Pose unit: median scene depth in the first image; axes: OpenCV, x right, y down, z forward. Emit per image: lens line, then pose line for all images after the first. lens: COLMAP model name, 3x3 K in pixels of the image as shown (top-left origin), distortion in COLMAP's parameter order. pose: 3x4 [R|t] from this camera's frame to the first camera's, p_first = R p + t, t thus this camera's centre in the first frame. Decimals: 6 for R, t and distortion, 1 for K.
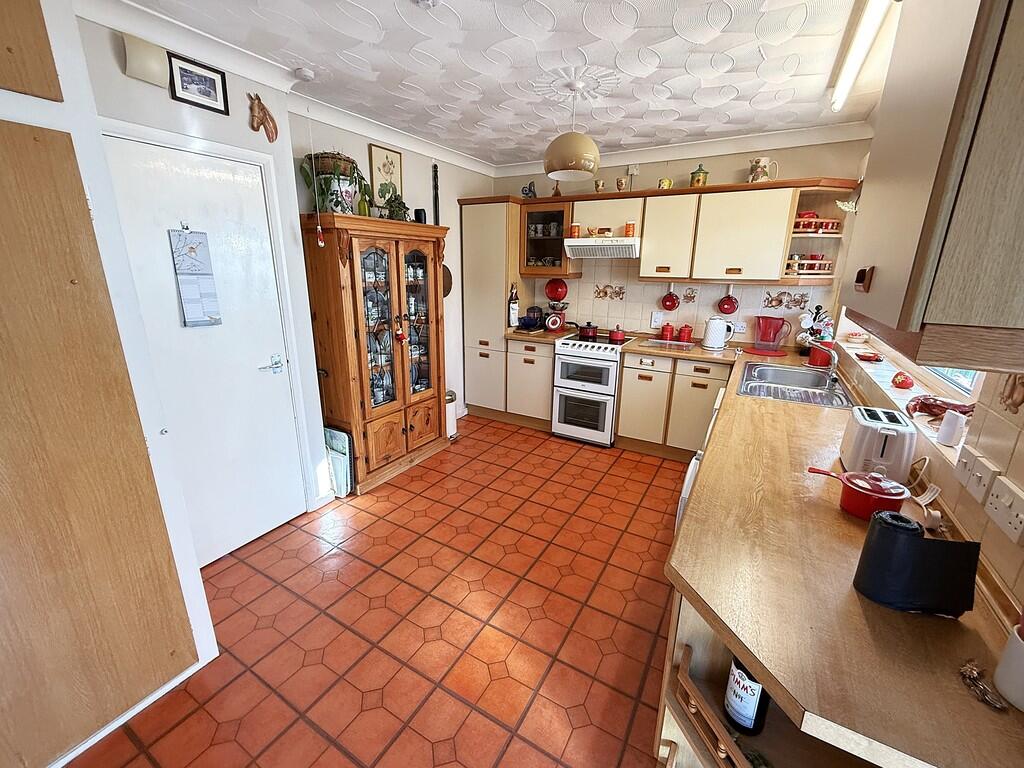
lens RADIAL K [[413.9, 0, 505.2], [0, 413.9, 382.0], [0, 0, 1]] dist [-0.001321, -0.000260]
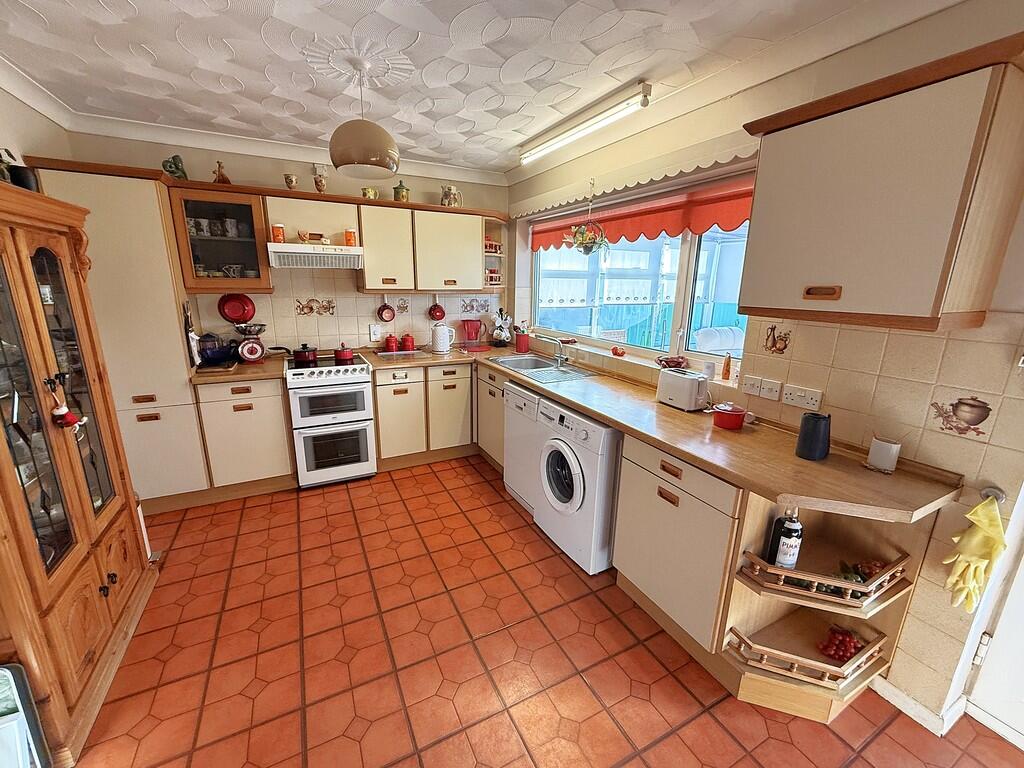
lens RADIAL K [[413.9, 0, 503.4], [0, 413.9, 384.3], [0, 0, 1]] dist [-0.001321, -0.000260]
pose [[0.544723, -0.208963, 0.812164, -0.306997], [0.218646, 0.970351, 0.103016, -0.072268], [-0.809611, 0.121461, 0.574262, 0.231234]]
